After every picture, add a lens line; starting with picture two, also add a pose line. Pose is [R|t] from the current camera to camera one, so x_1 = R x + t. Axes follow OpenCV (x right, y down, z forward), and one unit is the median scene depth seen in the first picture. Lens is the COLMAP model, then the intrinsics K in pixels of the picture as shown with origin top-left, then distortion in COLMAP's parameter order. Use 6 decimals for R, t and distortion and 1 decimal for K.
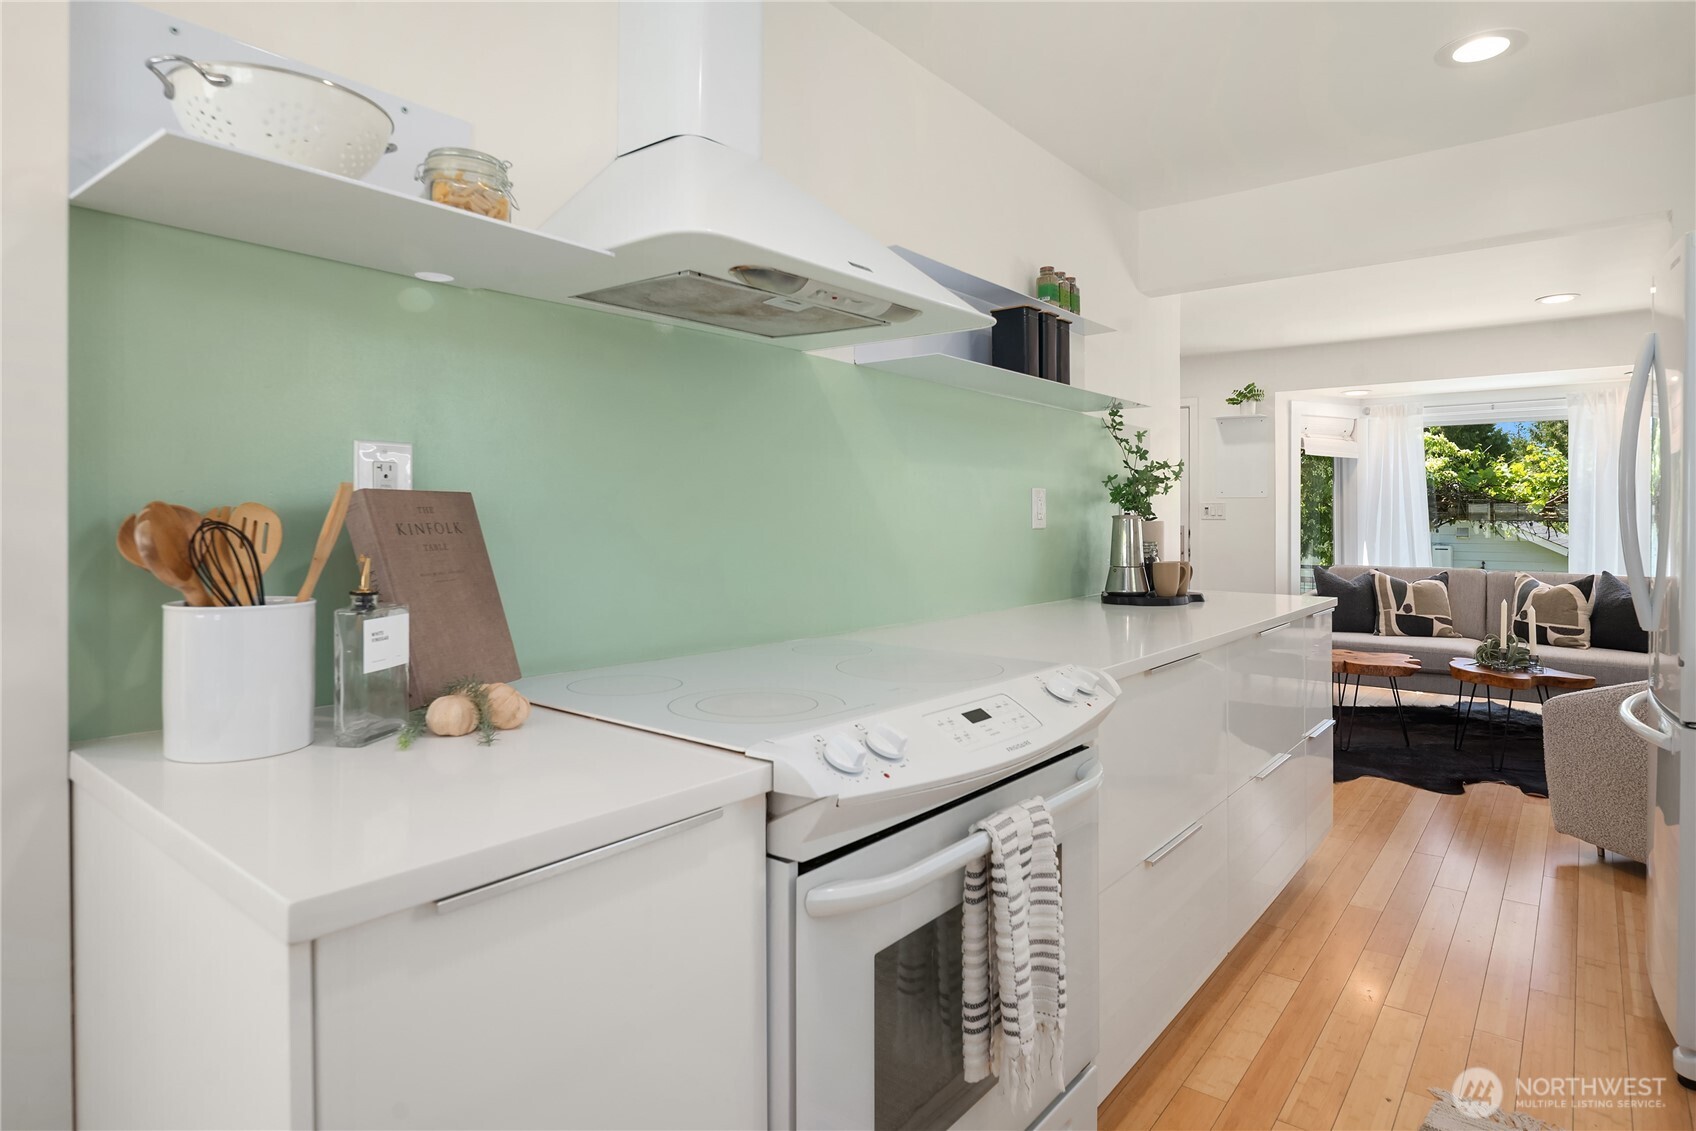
lens RADIAL K [[899.7, 0, 847.4], [0, 899.7, 502.4], [0, 0, 1]] dist [-0.003518, -0.006069]
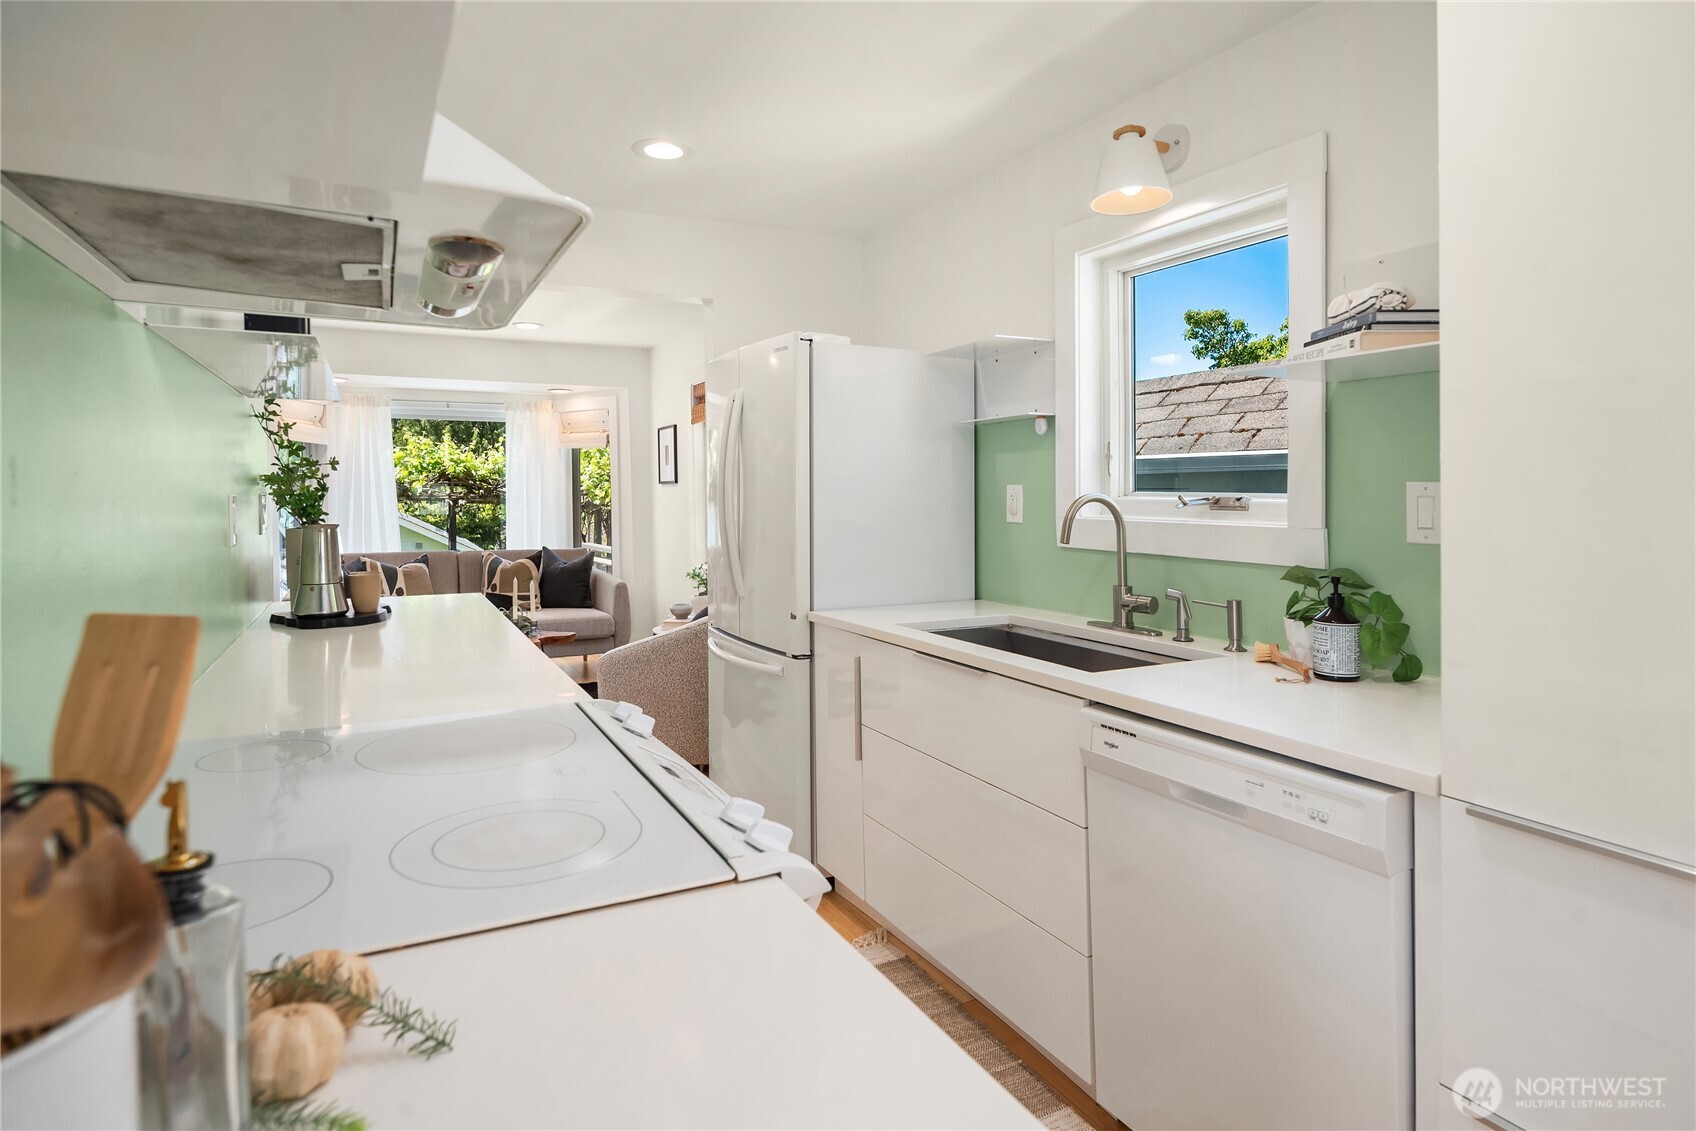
lens RADIAL K [[899.7, 0, 840.6], [0, 899.7, 476.1], [0, 0, 1]] dist [-0.003518, -0.006069]
pose [[0.430837, 0.012579, 0.902342, -0.227218], [-0.007810, 0.999917, -0.010210, -0.024041], [-0.902396, -0.002648, 0.430900, 0.152266]]
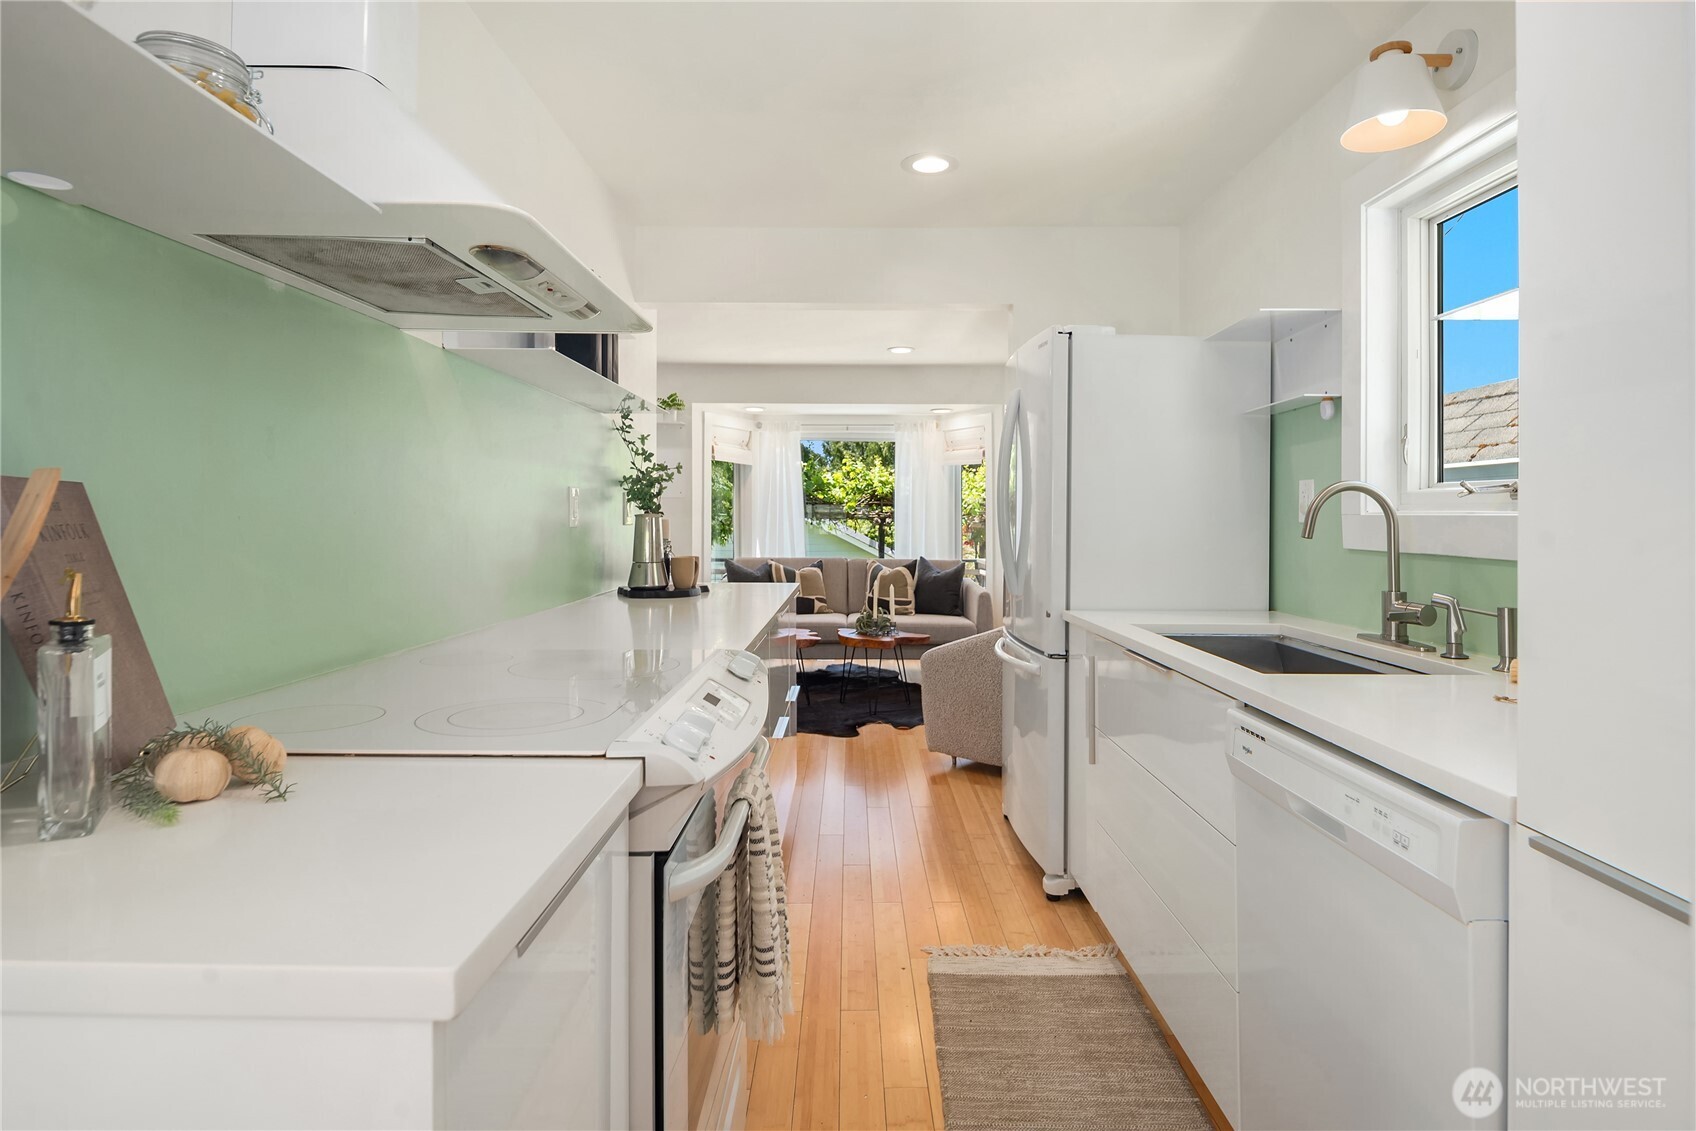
lens RADIAL K [[899.7, 0, 850.2], [0, 899.7, 496.1], [0, 0, 1]] dist [-0.003518, -0.006069]
pose [[0.785070, 0.015138, 0.619222, -0.142182], [-0.012248, 0.999885, -0.008915, -0.000349], [-0.619286, -0.000585, 0.785165, 0.015832]]
